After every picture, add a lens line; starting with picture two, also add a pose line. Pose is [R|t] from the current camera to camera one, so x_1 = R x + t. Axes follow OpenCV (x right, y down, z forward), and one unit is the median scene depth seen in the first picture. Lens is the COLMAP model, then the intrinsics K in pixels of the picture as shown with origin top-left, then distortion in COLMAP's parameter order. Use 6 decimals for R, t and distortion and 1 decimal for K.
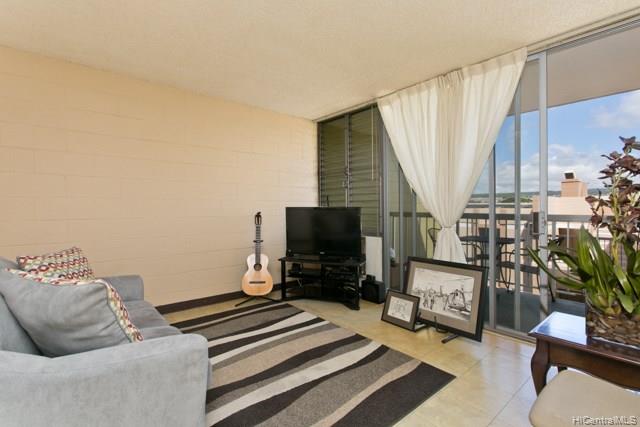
lens RADIAL K [[303.4, 0, 315.8], [0, 303.4, 208.7], [0, 0, 1]] dist [-0.000881, -0.000443]
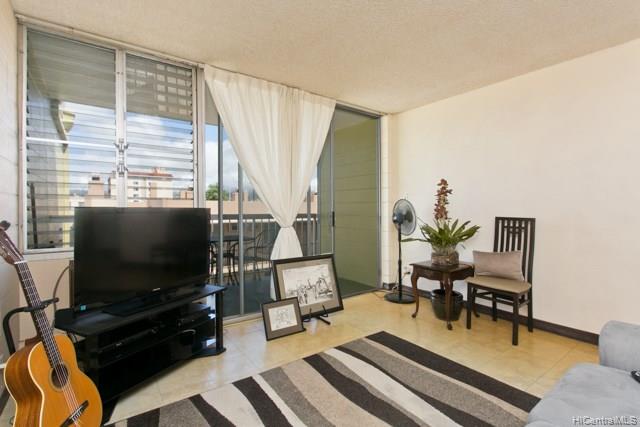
lens RADIAL K [[303.4, 0, 315.8], [0, 303.4, 208.7], [0, 0, 1]] dist [-0.000881, -0.000443]
pose [[0.061941, 0.000118, 0.998080, -0.706541], [0.002412, 0.999997, -0.000268, -0.005139], [-0.998077, 0.002424, 0.061941, 0.911397]]
